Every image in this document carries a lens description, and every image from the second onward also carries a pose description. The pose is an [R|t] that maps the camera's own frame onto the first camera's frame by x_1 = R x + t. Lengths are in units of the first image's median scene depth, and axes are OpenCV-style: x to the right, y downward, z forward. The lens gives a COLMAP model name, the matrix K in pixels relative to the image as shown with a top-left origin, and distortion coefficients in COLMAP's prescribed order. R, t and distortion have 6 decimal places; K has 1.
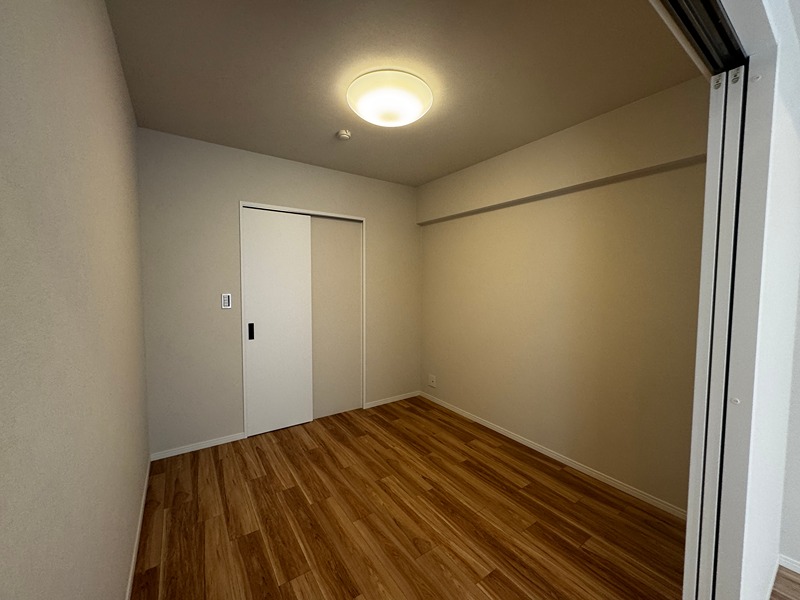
lens RADIAL K [[321.0, 0, 399.8], [0, 321.0, 299.6], [0, 0, 1]] dist [-0.000990, 0.000226]
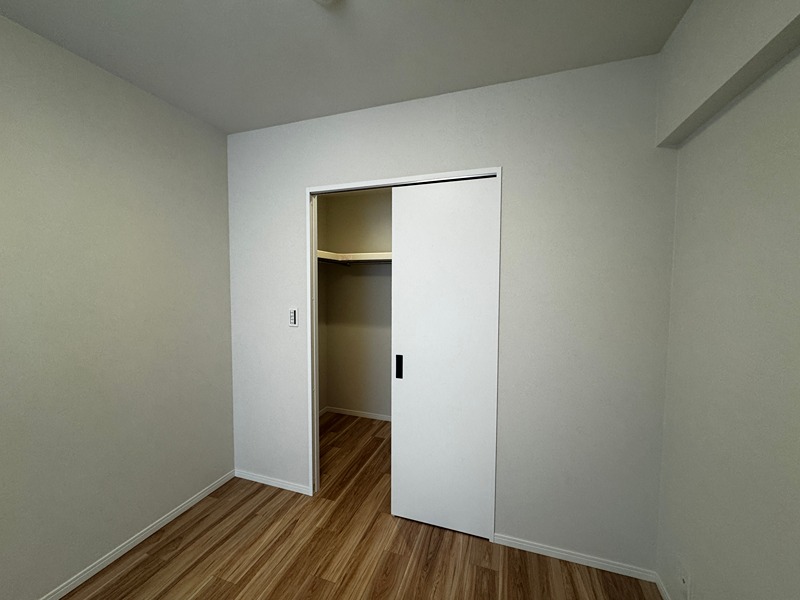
lens RADIAL K [[321.0, 0, 400.0], [0, 321.0, 300.9], [0, 0, 1]] dist [-0.000990, 0.000226]
pose [[0.594777, 0.030463, -0.803313, 0.239475], [-0.042288, 0.999084, 0.006576, -0.043745], [0.802778, 0.030059, 0.595520, 0.689179]]
